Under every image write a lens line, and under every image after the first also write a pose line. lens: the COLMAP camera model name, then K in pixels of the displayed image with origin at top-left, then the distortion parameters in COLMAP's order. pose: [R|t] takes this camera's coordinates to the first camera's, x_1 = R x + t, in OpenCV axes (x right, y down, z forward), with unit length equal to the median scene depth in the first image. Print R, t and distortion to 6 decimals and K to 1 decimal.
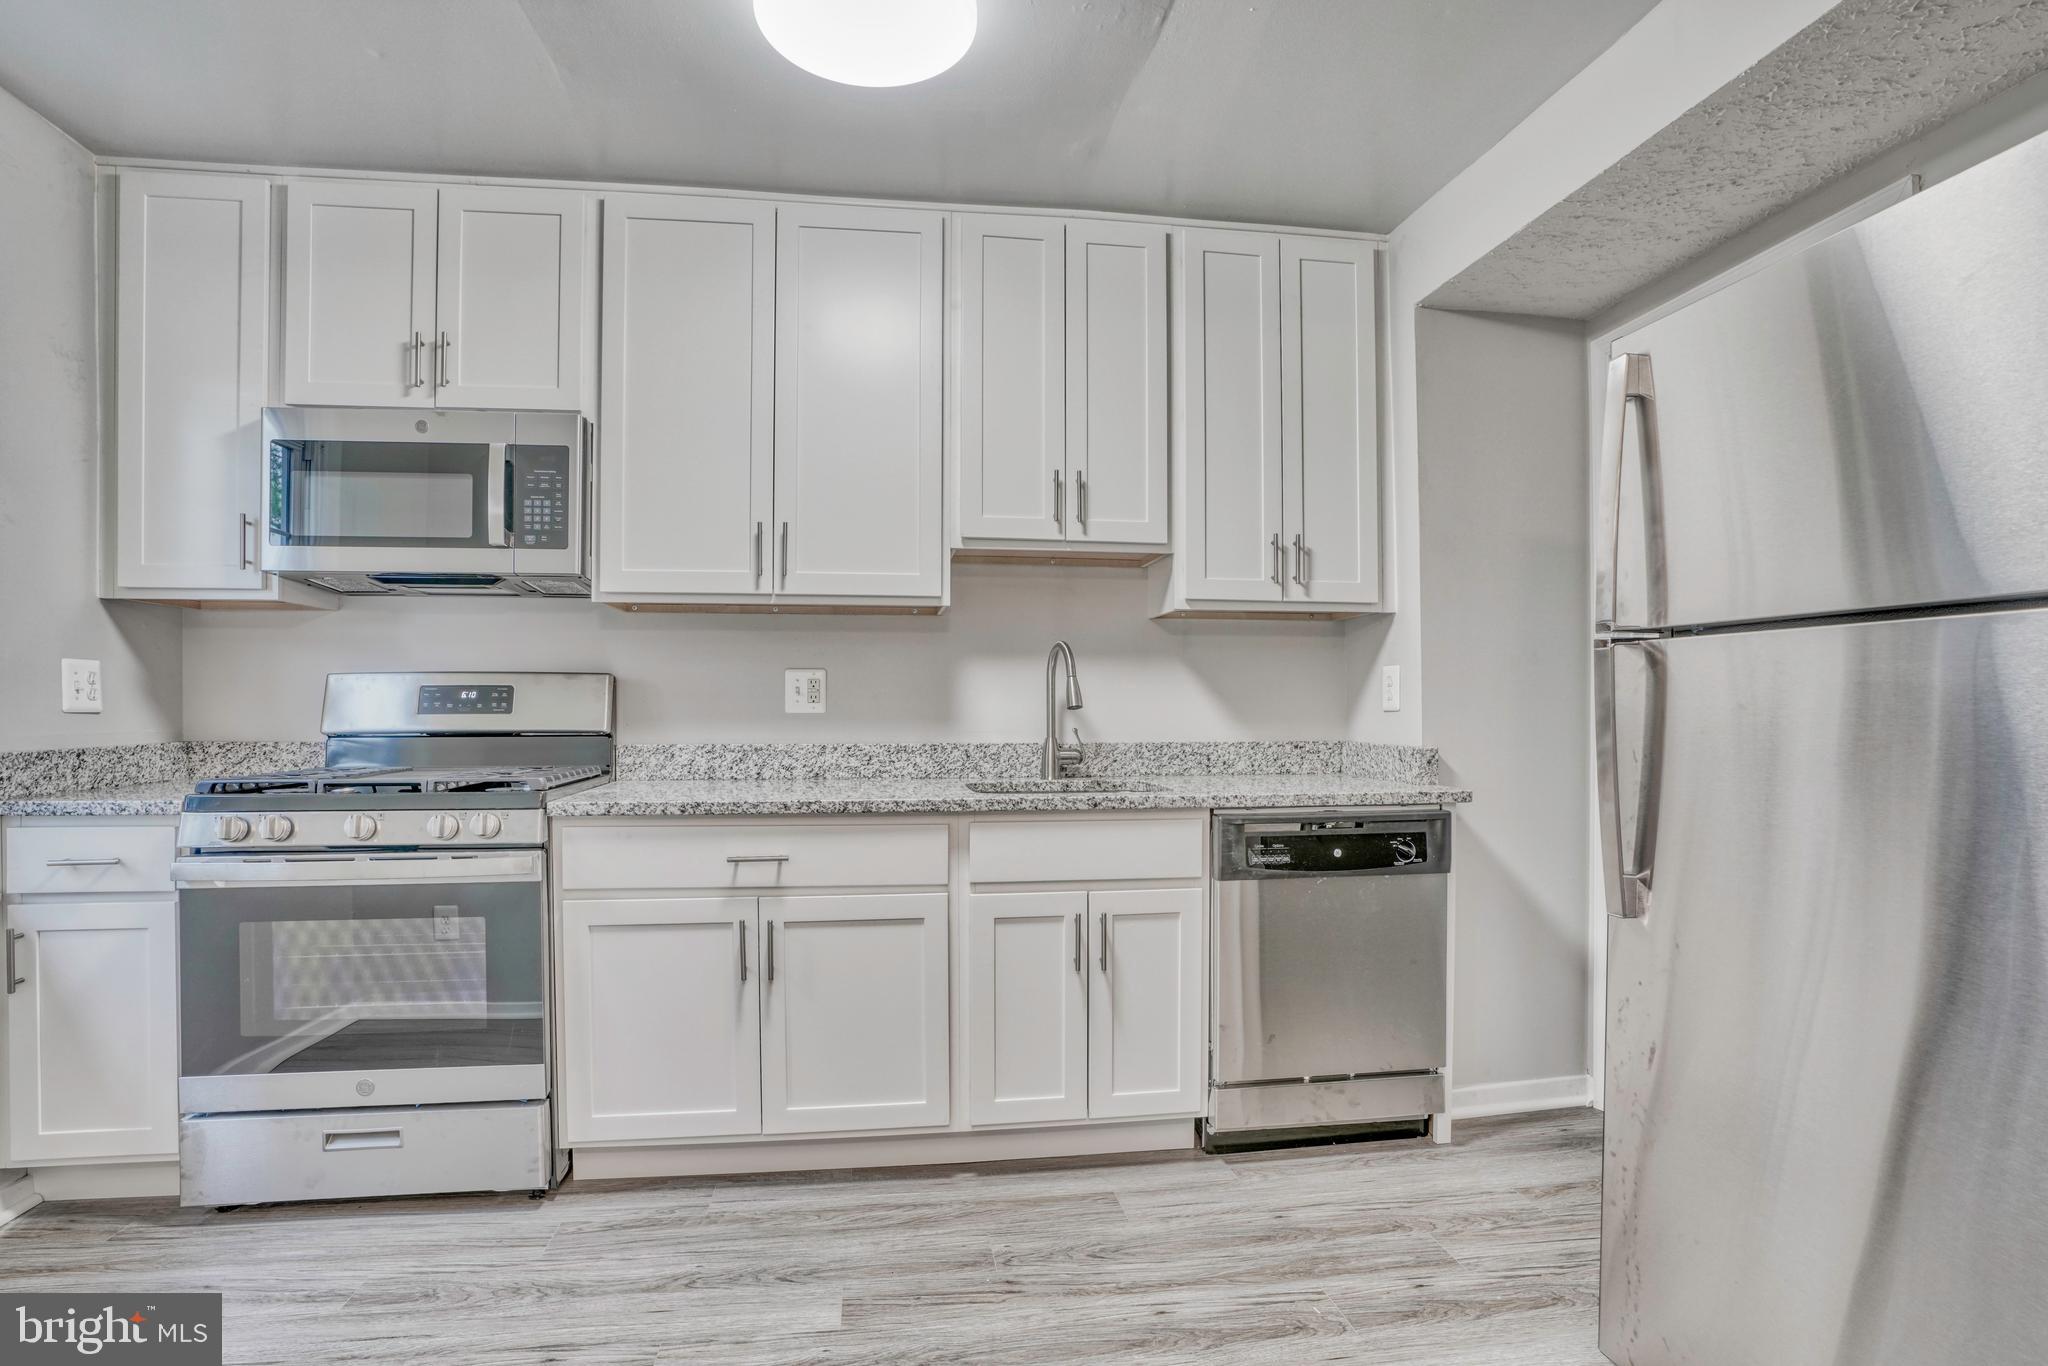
lens RADIAL K [[1007.1, 0, 1013.8], [0, 1007.1, 705.6], [0, 0, 1]] dist [-0.075445, 0.033224]
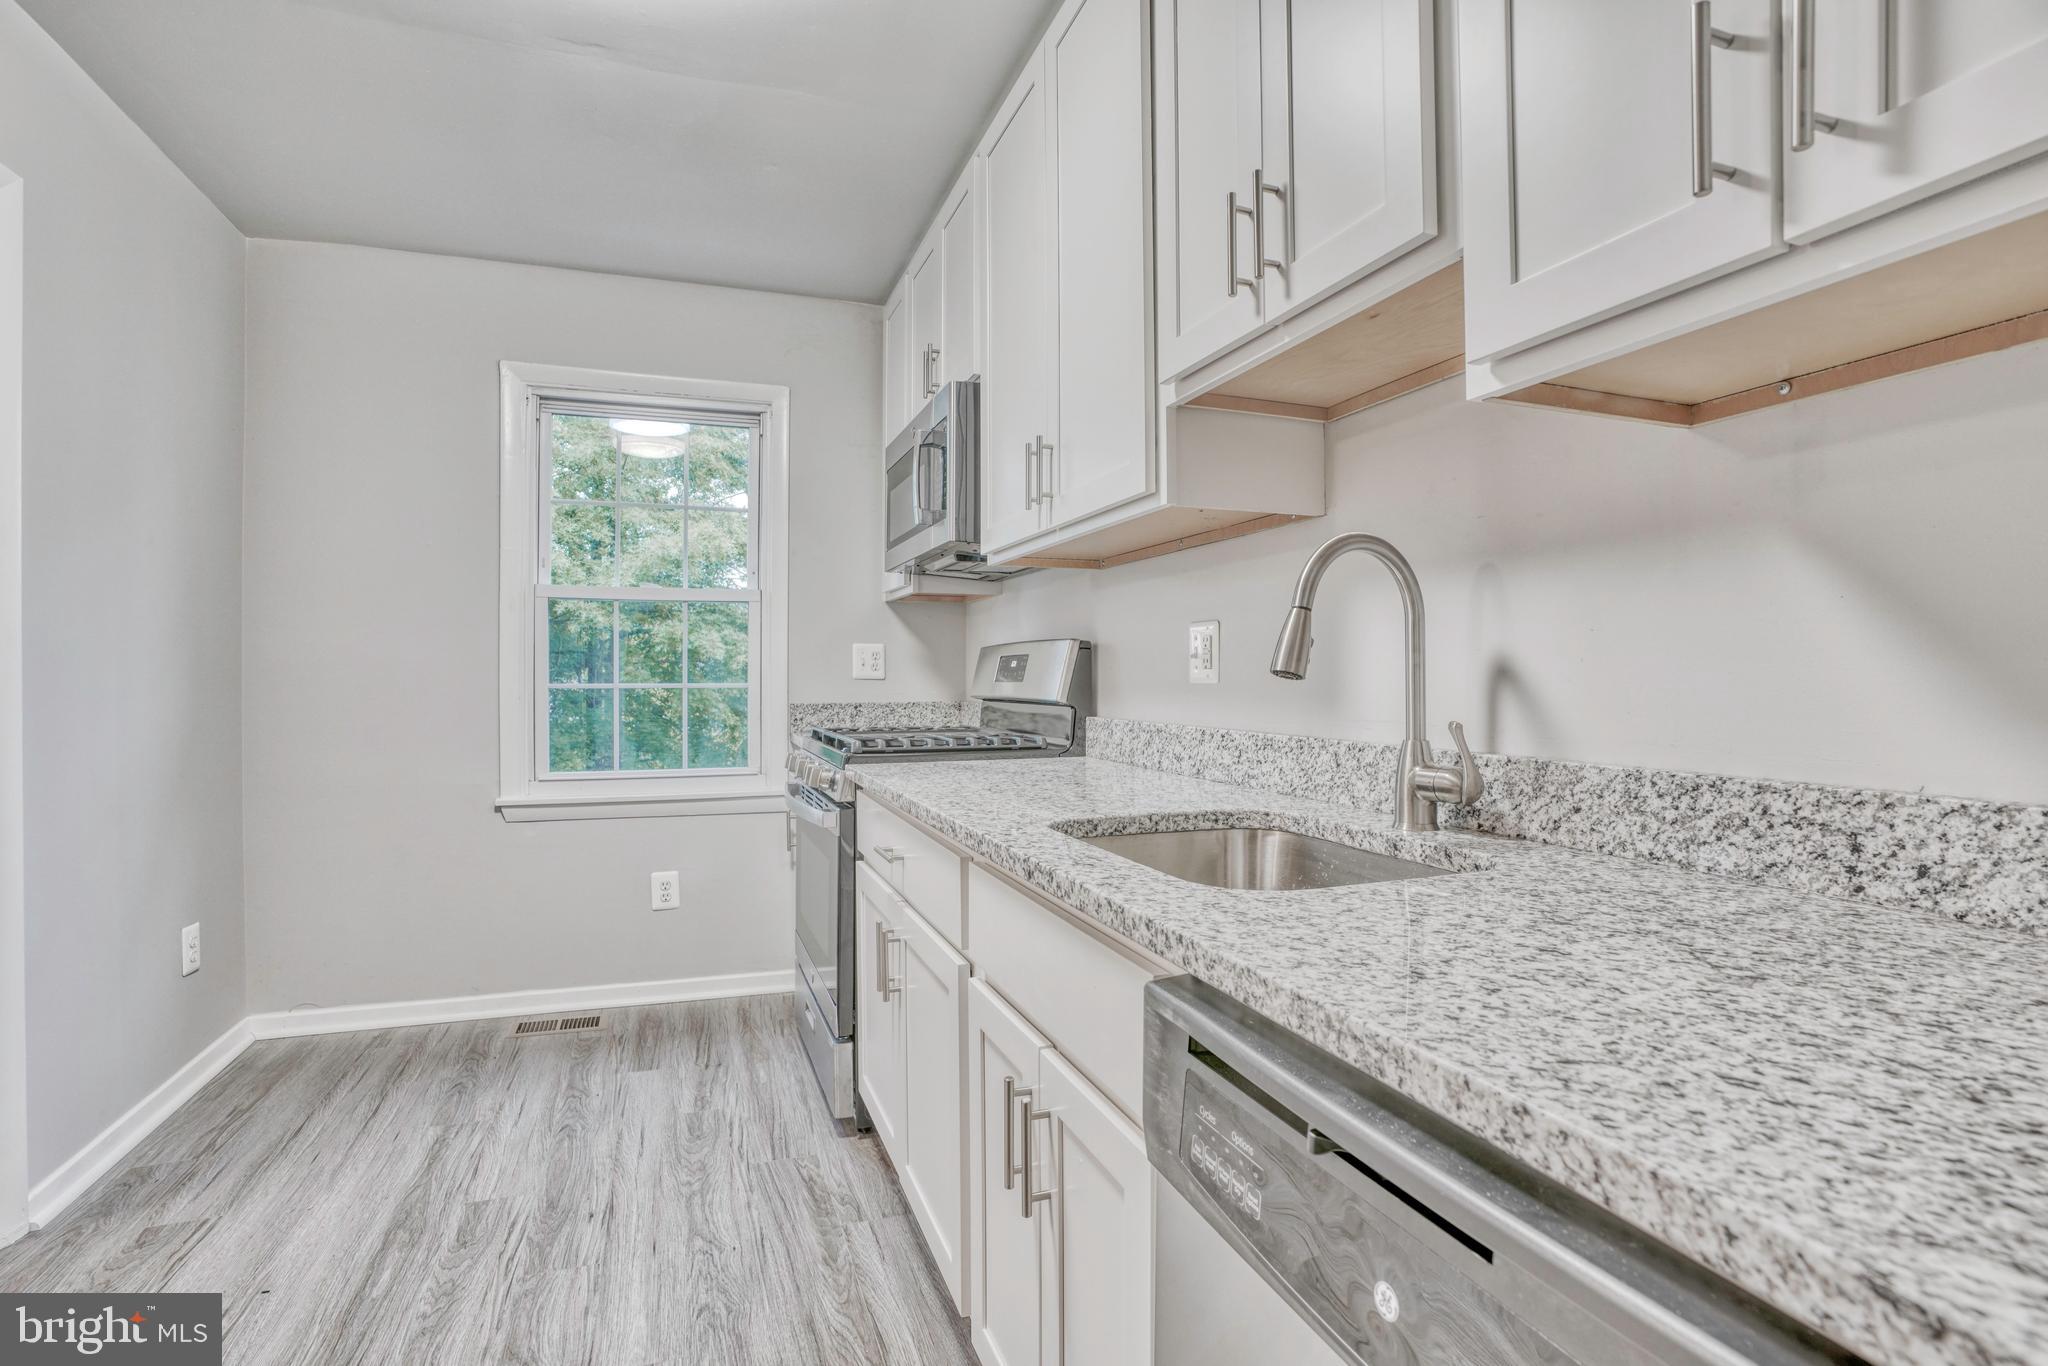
lens RADIAL K [[964.3, 0, 1006.2], [0, 964.3, 676.5], [0, 0, 1]] dist [-0.067687, 0.024993]
pose [[0.194929, -0.000275, -0.980817, 0.511799], [-0.000861, 1.000000, -0.000451, 0.003252], [0.980817, 0.000933, 0.194928, 0.857384]]
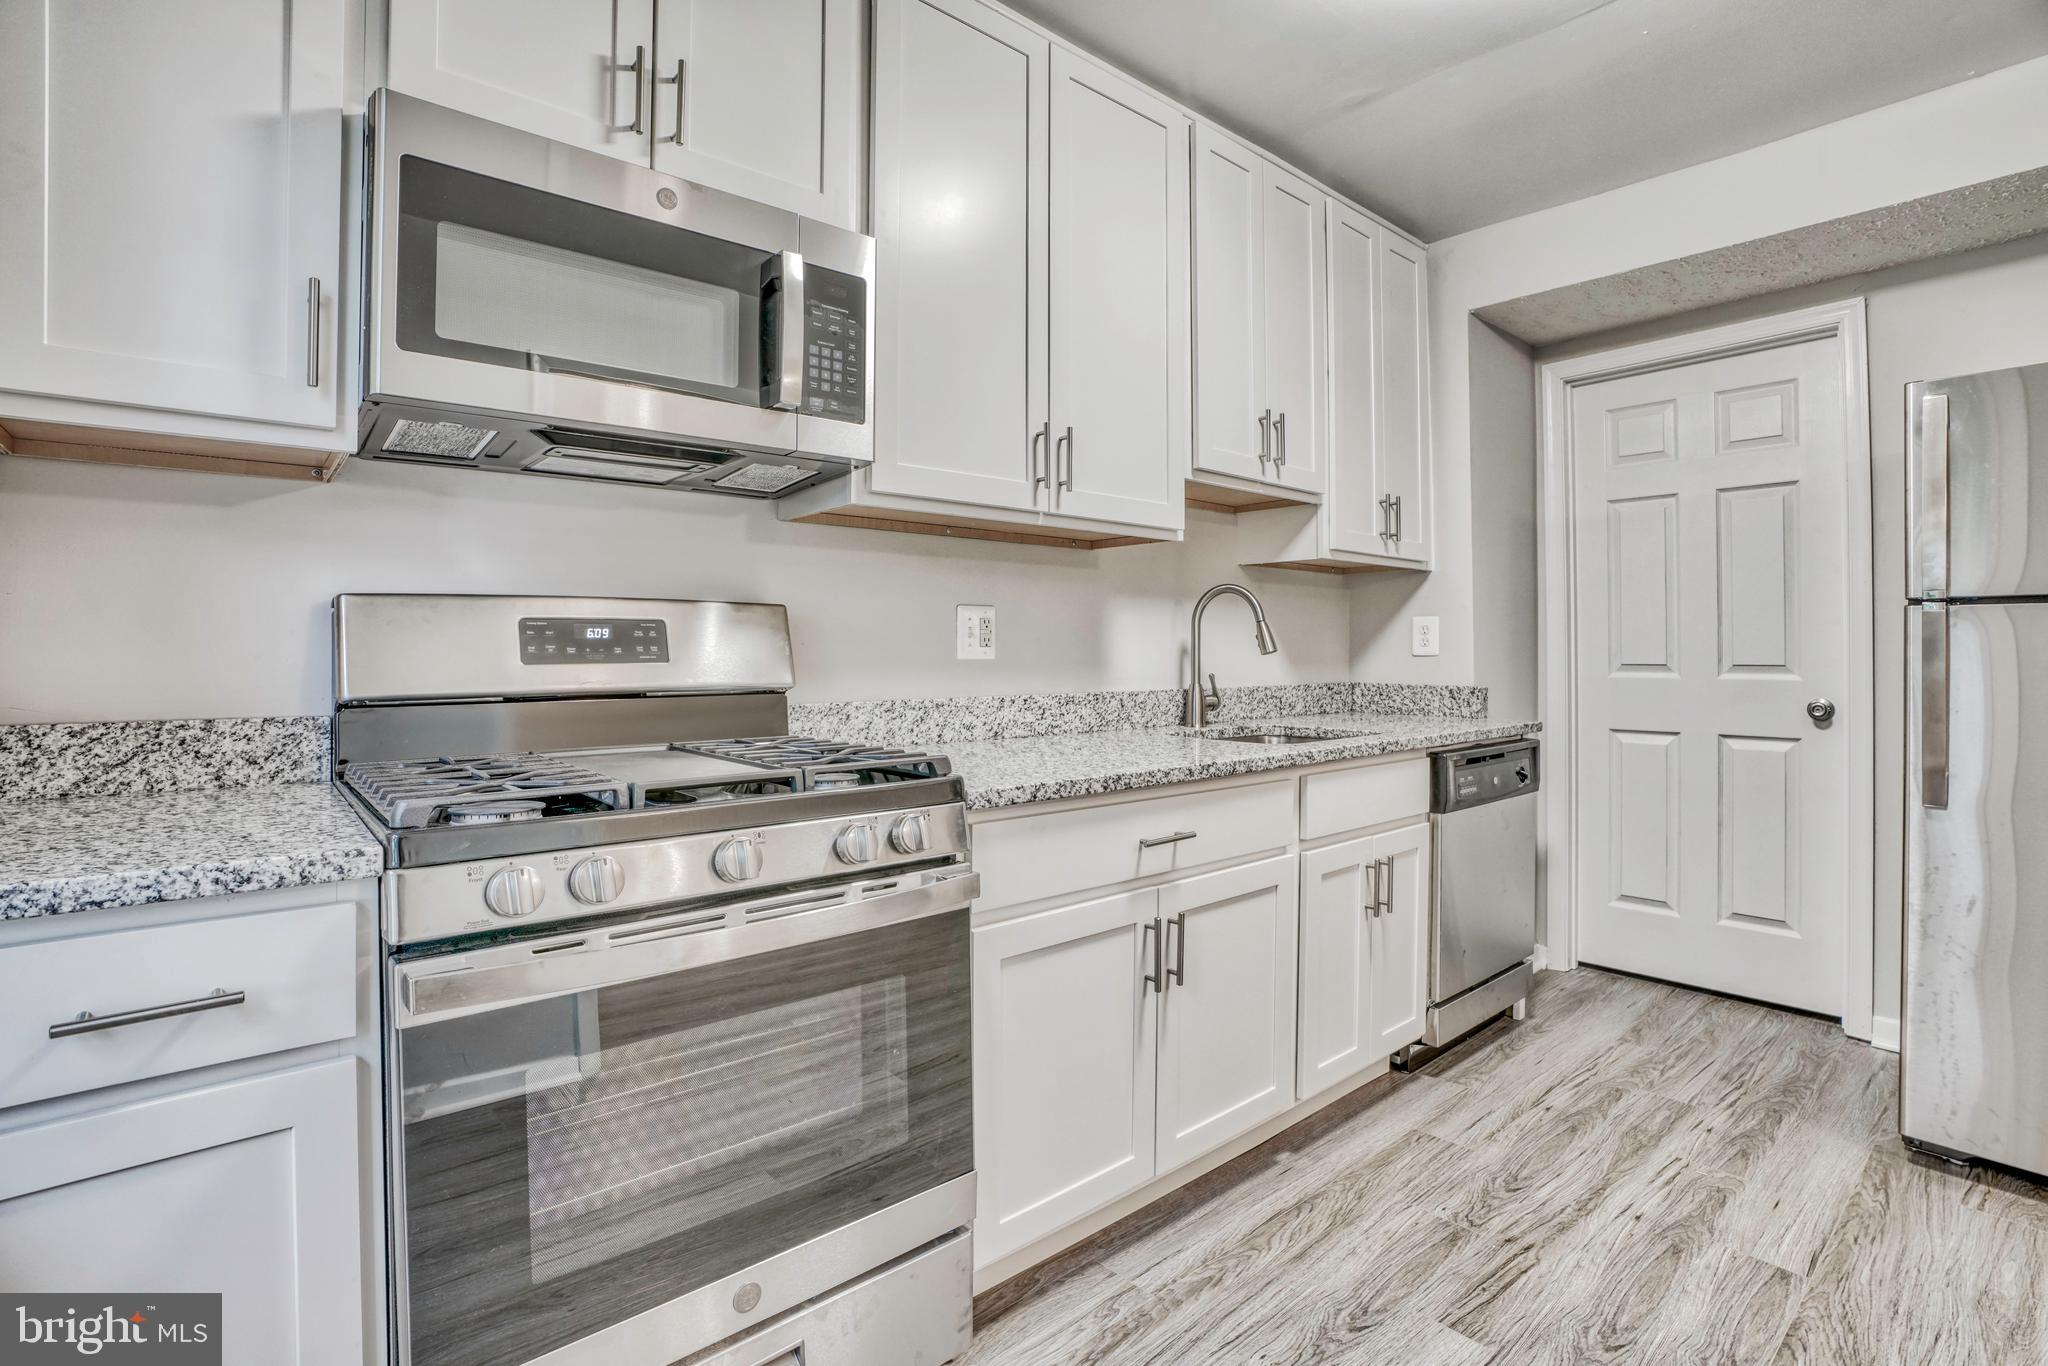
lens RADIAL K [[971.1, 0, 1022.9], [0, 971.1, 645.2], [0, 0, 1]] dist [-0.055694, 0.021545]
pose [[0.841229, 0.003609, 0.540667, -0.712681], [-0.000983, 0.999986, -0.005145, -0.000270], [-0.540678, 0.003797, 0.841221, 0.363858]]
